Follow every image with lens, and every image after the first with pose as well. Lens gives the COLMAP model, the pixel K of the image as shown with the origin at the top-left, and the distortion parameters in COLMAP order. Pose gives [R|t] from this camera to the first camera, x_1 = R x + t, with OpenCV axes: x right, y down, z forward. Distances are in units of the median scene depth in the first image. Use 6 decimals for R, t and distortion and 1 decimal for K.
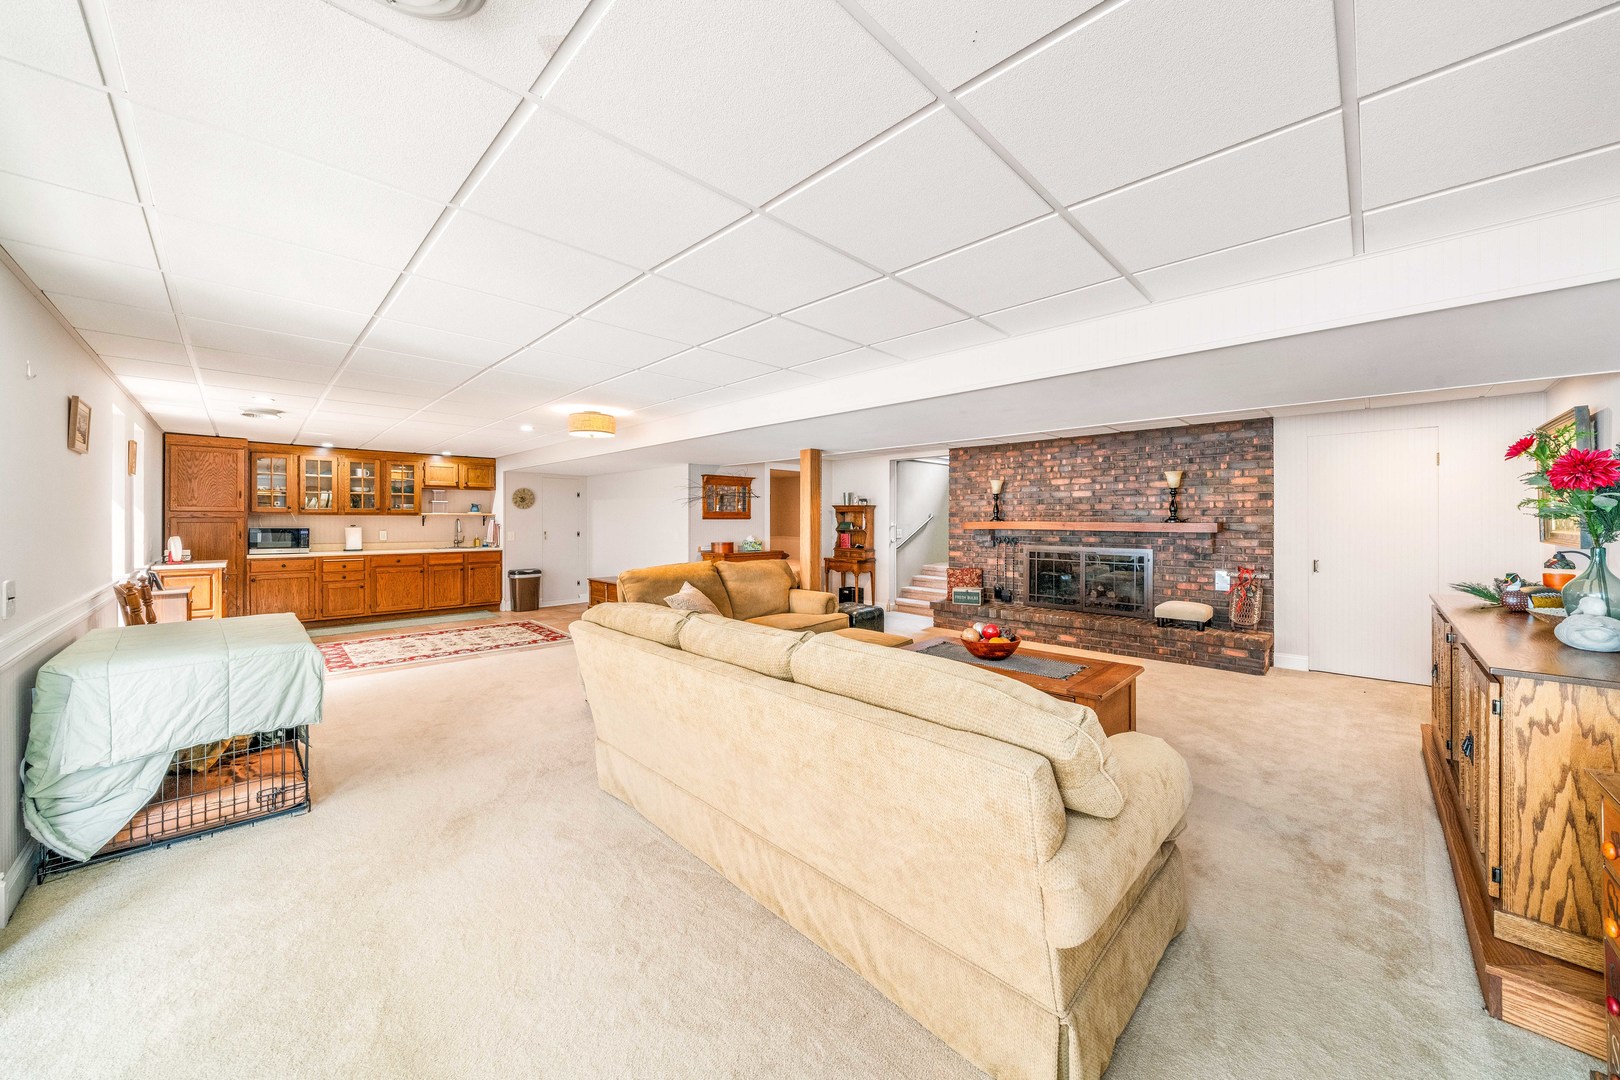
lens RADIAL K [[551.6, 0, 821.9], [0, 551.6, 516.8], [0, 0, 1]] dist [-0.014678, 0.001004]
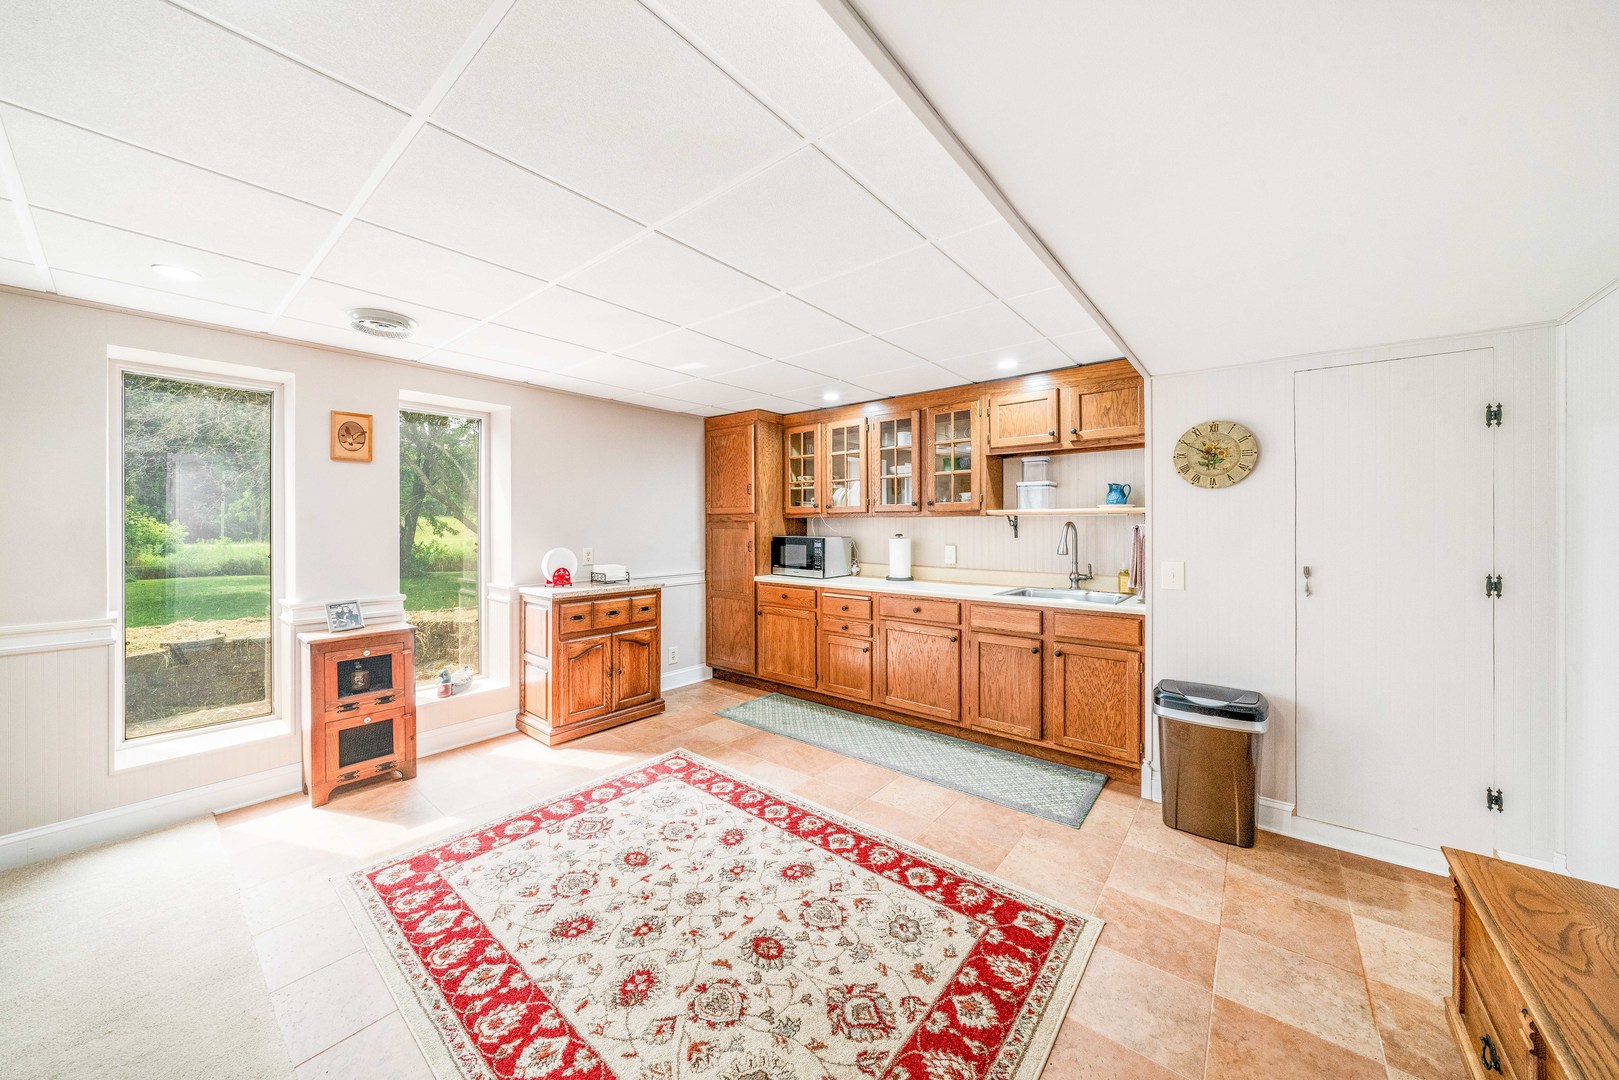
lens RADIAL K [[551.3, 0, 837.0], [0, 551.3, 522.5], [0, 0, 1]] dist [-0.014678, 0.001004]
pose [[0.091099, -0.001065, -0.995841, -0.283054], [0.004617, 0.999989, -0.000647, 0.003246], [0.995831, -0.004539, 0.091103, 0.839416]]
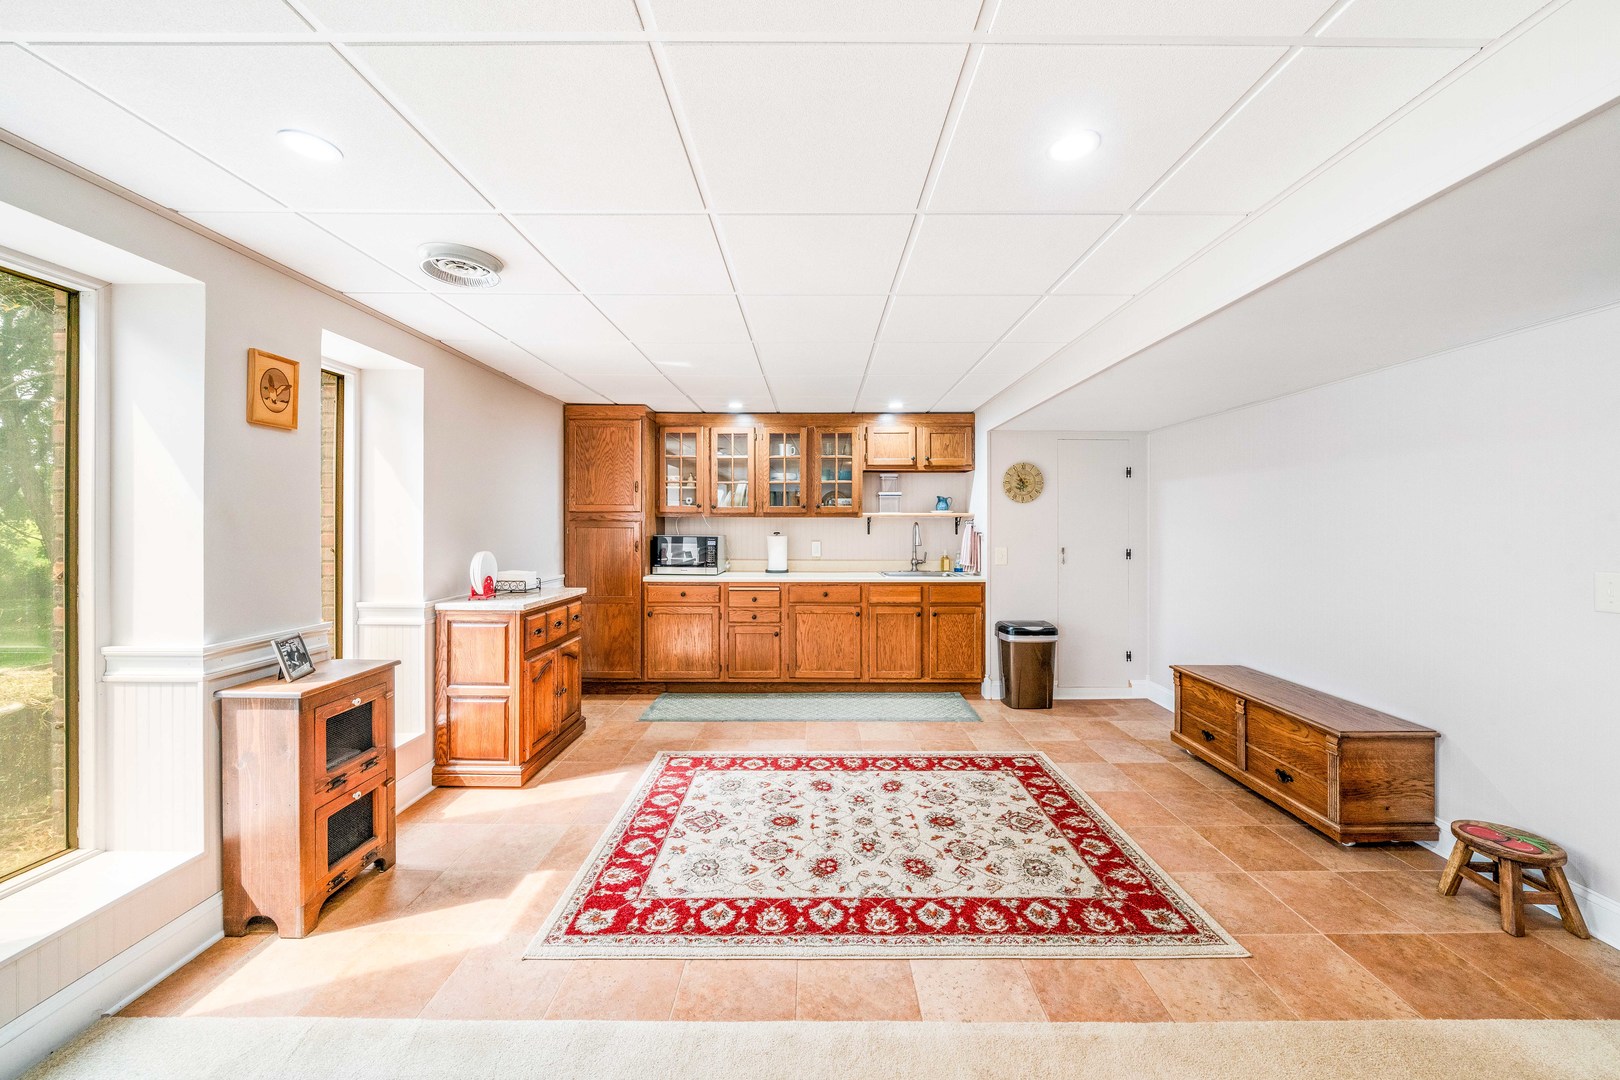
lens RADIAL K [[551.6, 0, 842.9], [0, 551.6, 524.5], [0, 0, 1]] dist [-0.014678, 0.001004]
pose [[0.709516, 0.000333, -0.704689, -0.326150], [0.001887, 0.999995, 0.002372, 0.004163], [0.704687, -0.003013, 0.709512, 0.562030]]
